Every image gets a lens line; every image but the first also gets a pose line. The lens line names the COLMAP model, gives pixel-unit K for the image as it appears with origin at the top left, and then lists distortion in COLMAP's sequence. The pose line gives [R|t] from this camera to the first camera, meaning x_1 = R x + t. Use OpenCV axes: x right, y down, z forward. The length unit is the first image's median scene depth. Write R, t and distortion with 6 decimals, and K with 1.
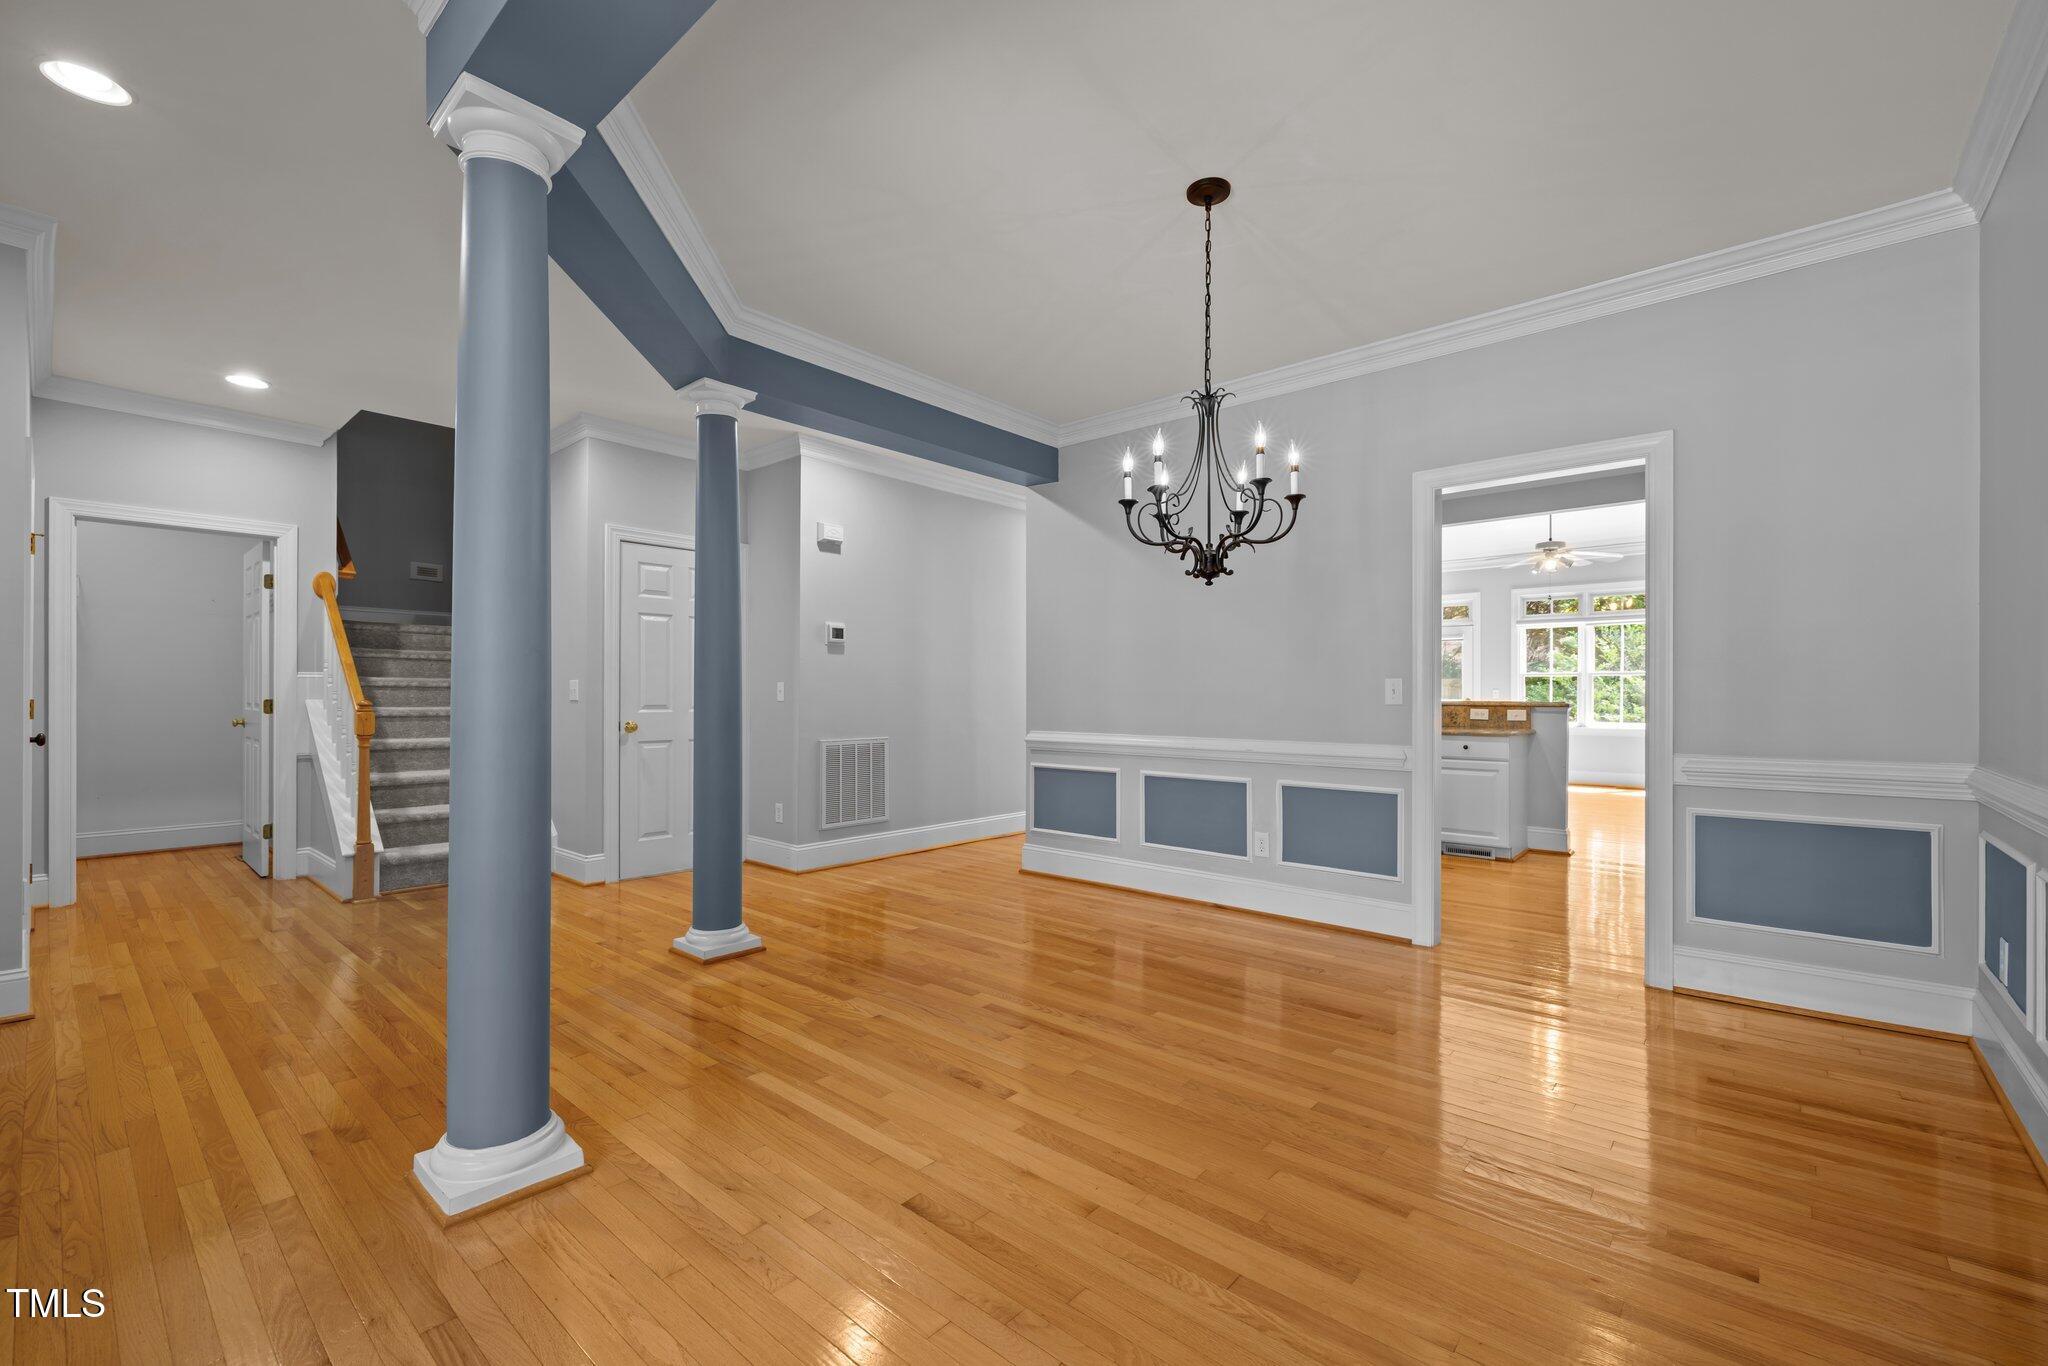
lens RADIAL K [[888.1, 0, 1013.9], [0, 888.1, 702.1], [0, 0, 1]] dist [-0.003881, -0.000874]
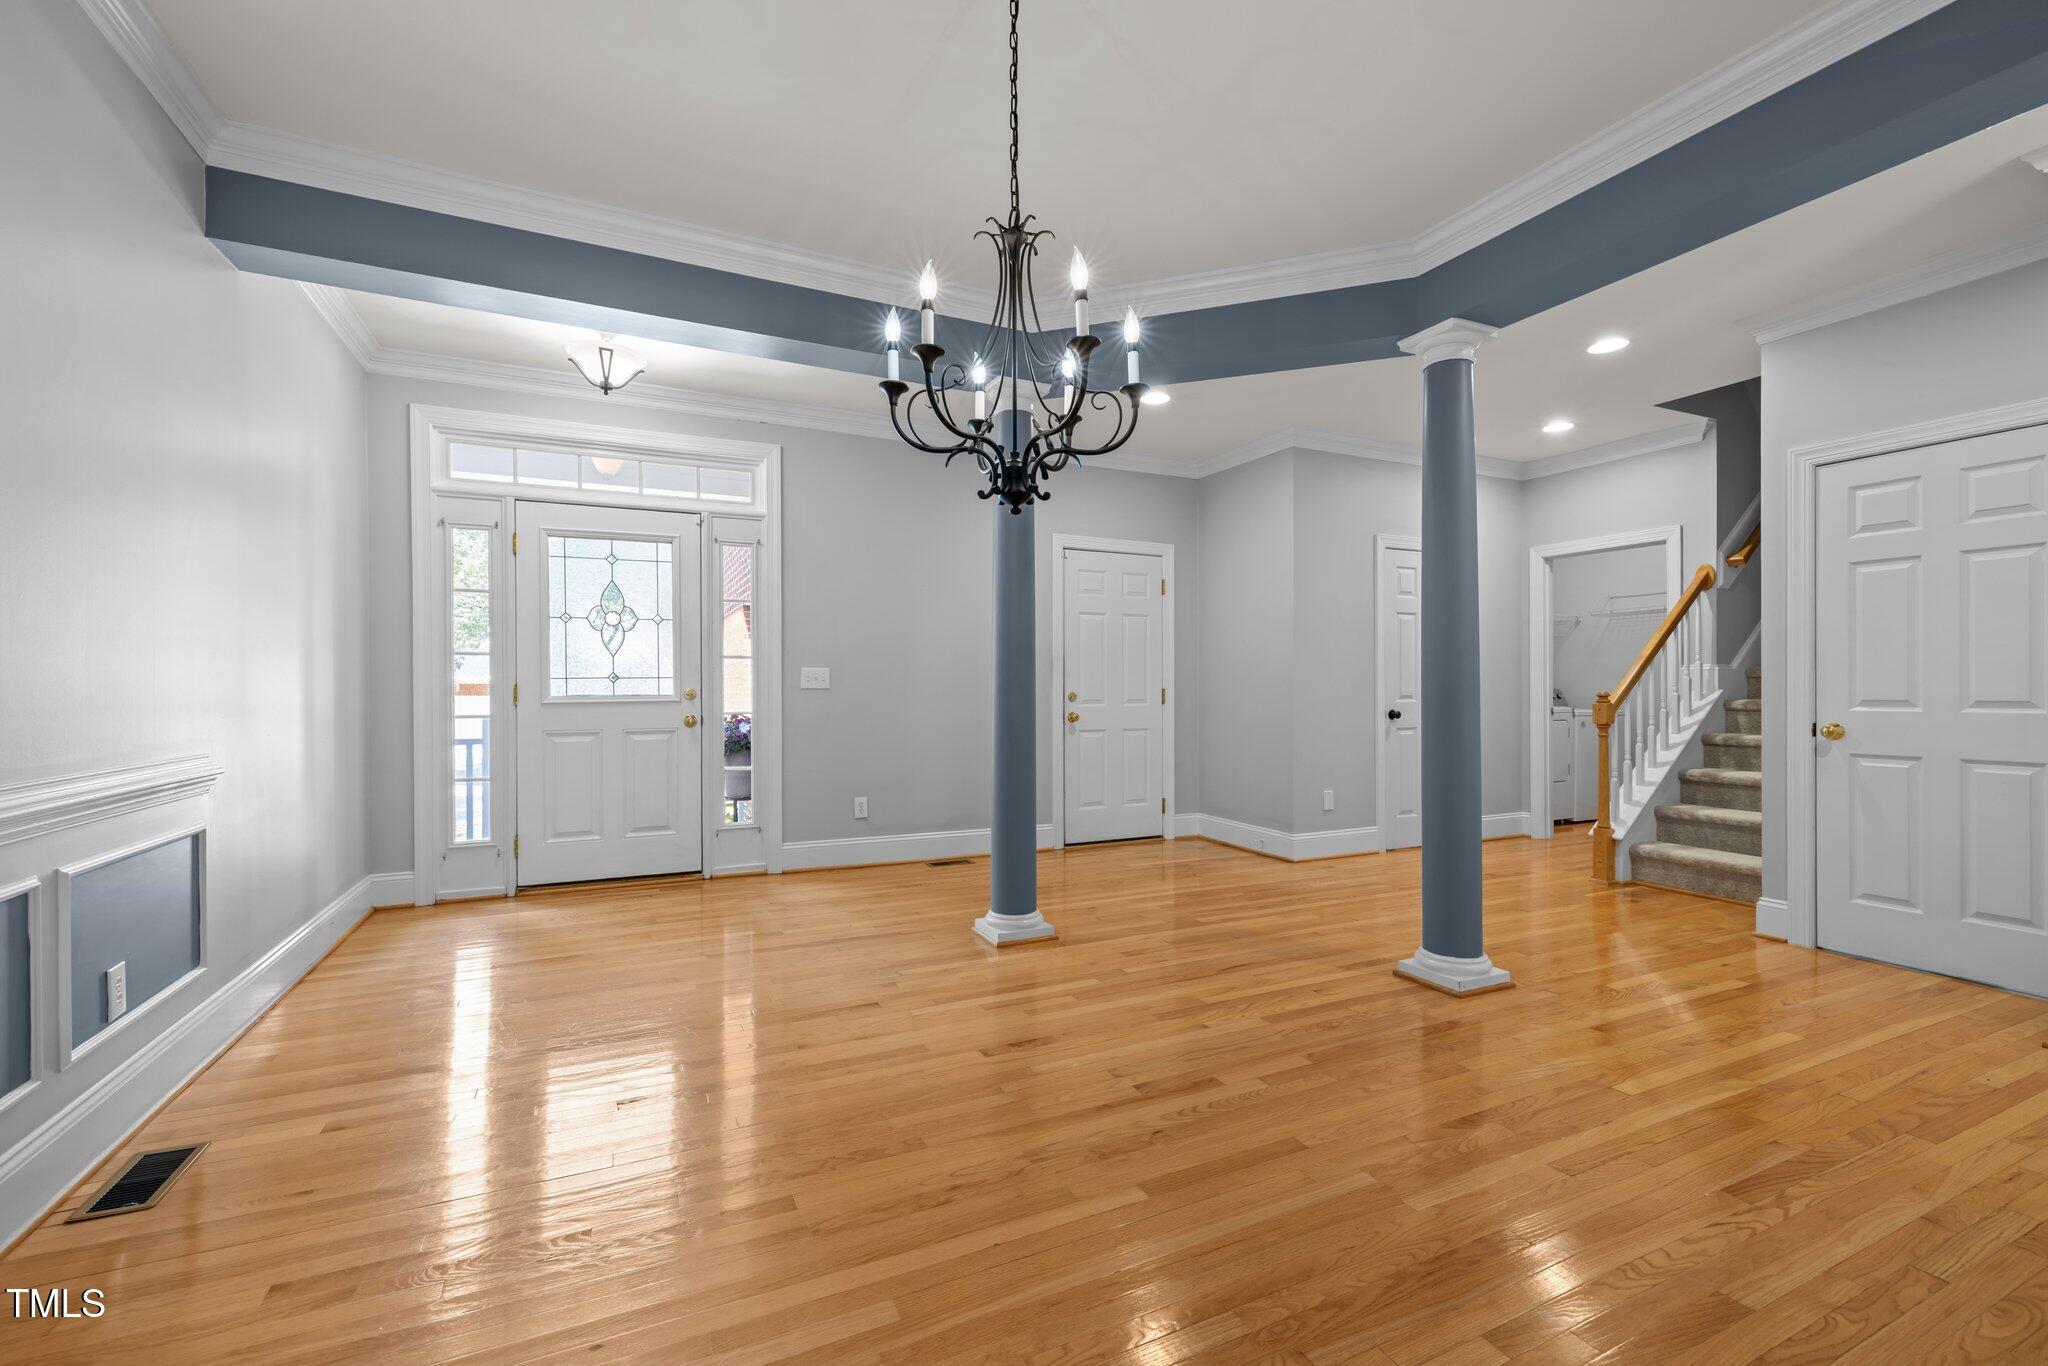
lens RADIAL K [[879.9, 0, 1008.0], [0, 879.9, 689.3], [0, 0, 1]] dist [0.000317, -0.000092]
pose [[-0.406770, -0.000441, -0.913530, 0.525317], [-0.004346, 0.999990, 0.001452, -0.003746], [0.913520, 0.004561, -0.406768, 0.791263]]
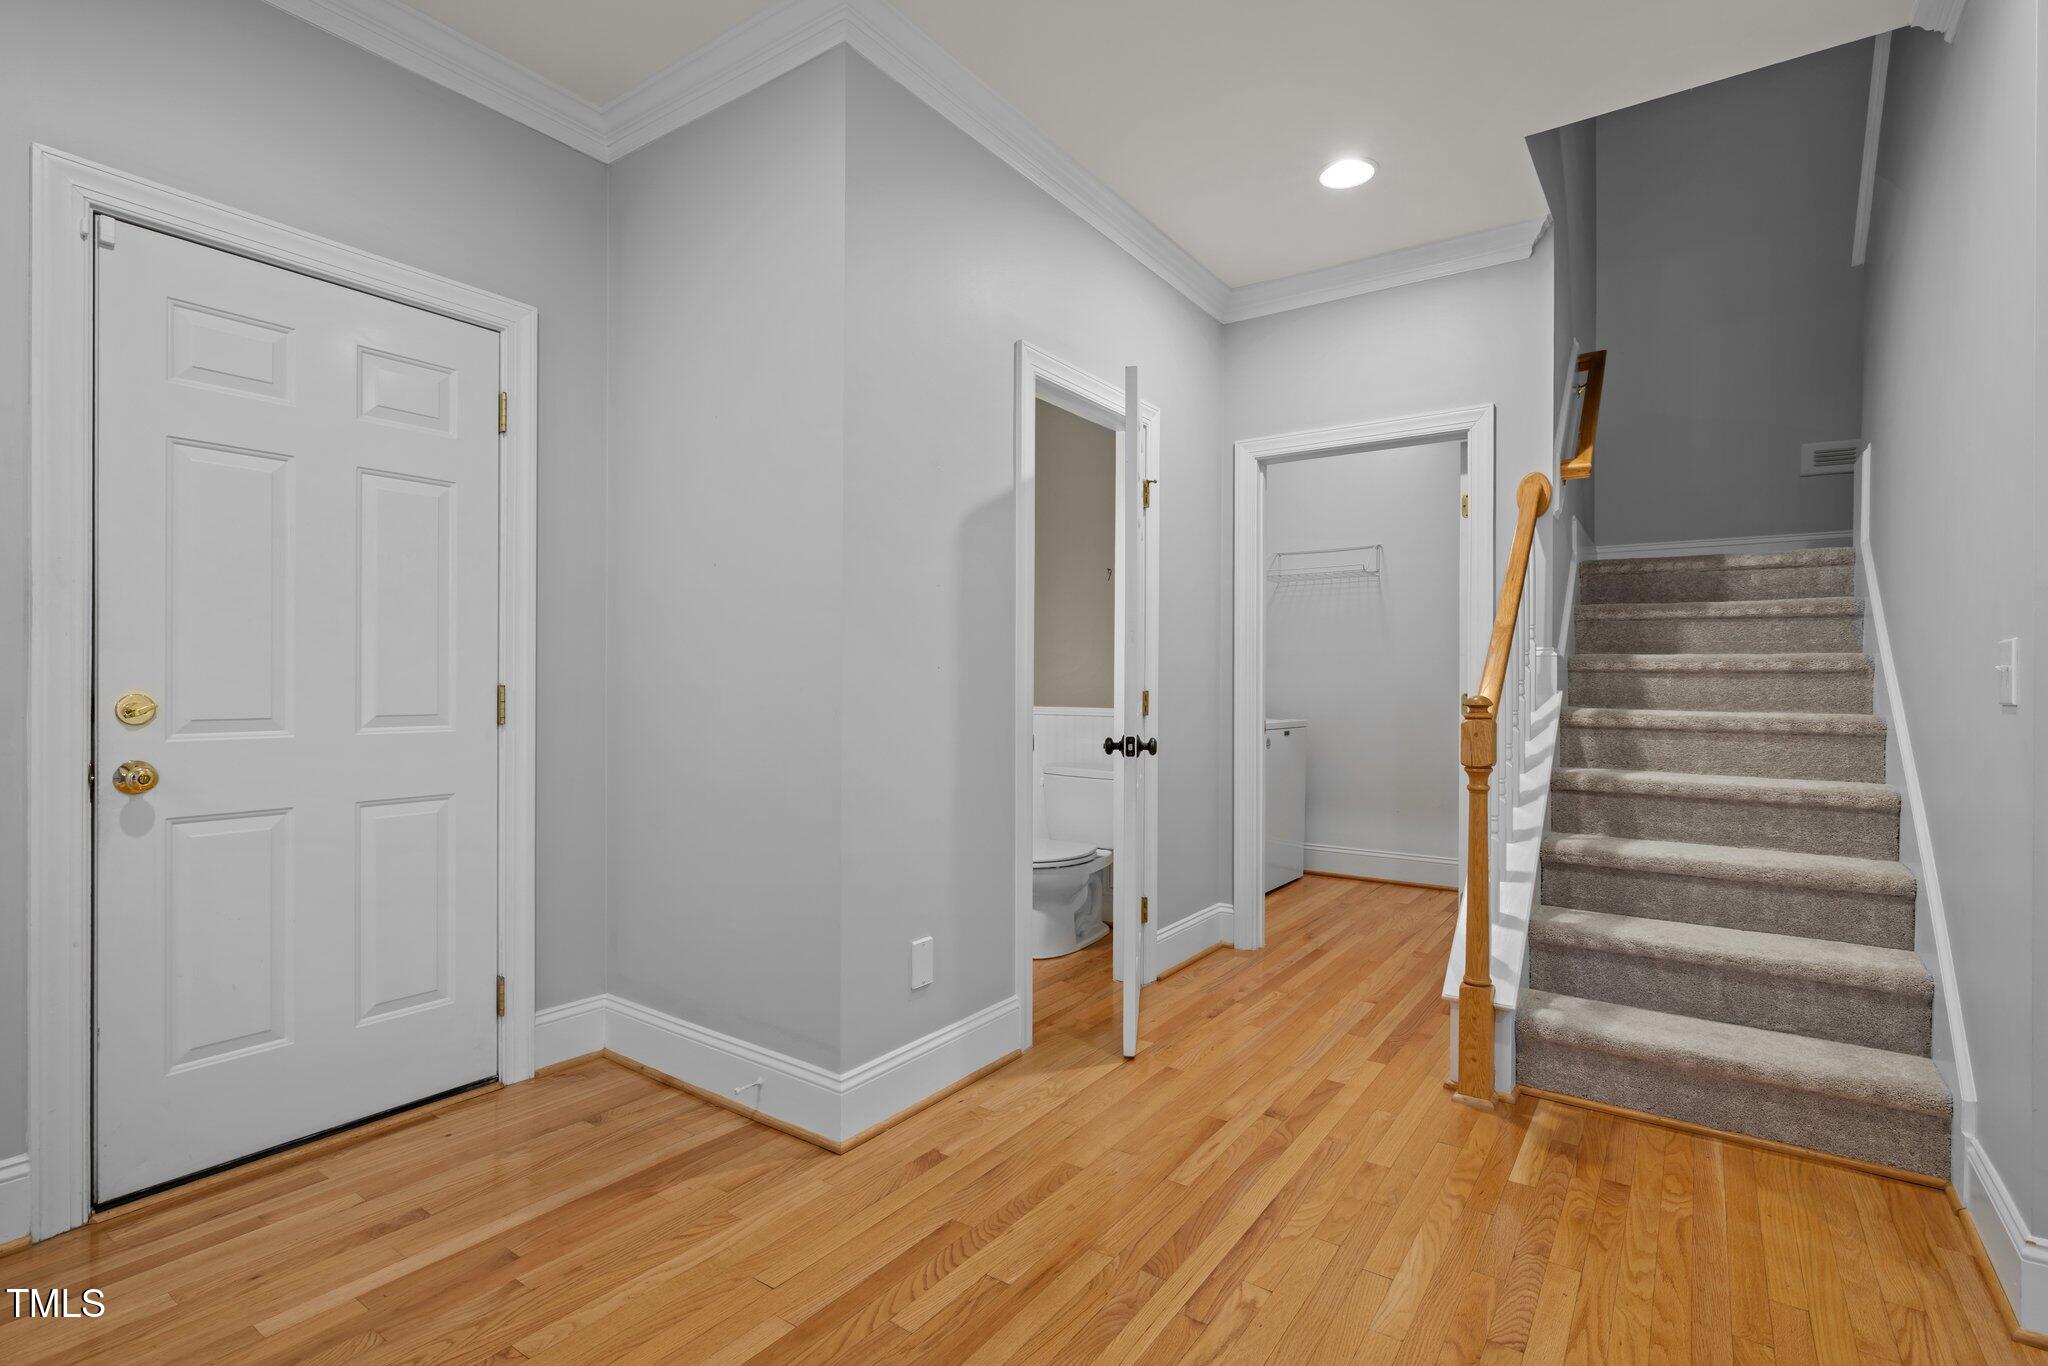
lens RADIAL K [[952.5, 0, 1024.0], [0, 952.5, 683.0], [0, 0, 1]] dist [-0.013041, -0.000249]
pose [[0.112186, -0.000636, -0.993687, -0.234248], [-0.010502, 0.999943, -0.001826, -0.006569], [0.993632, 0.010641, 0.112173, 0.696956]]
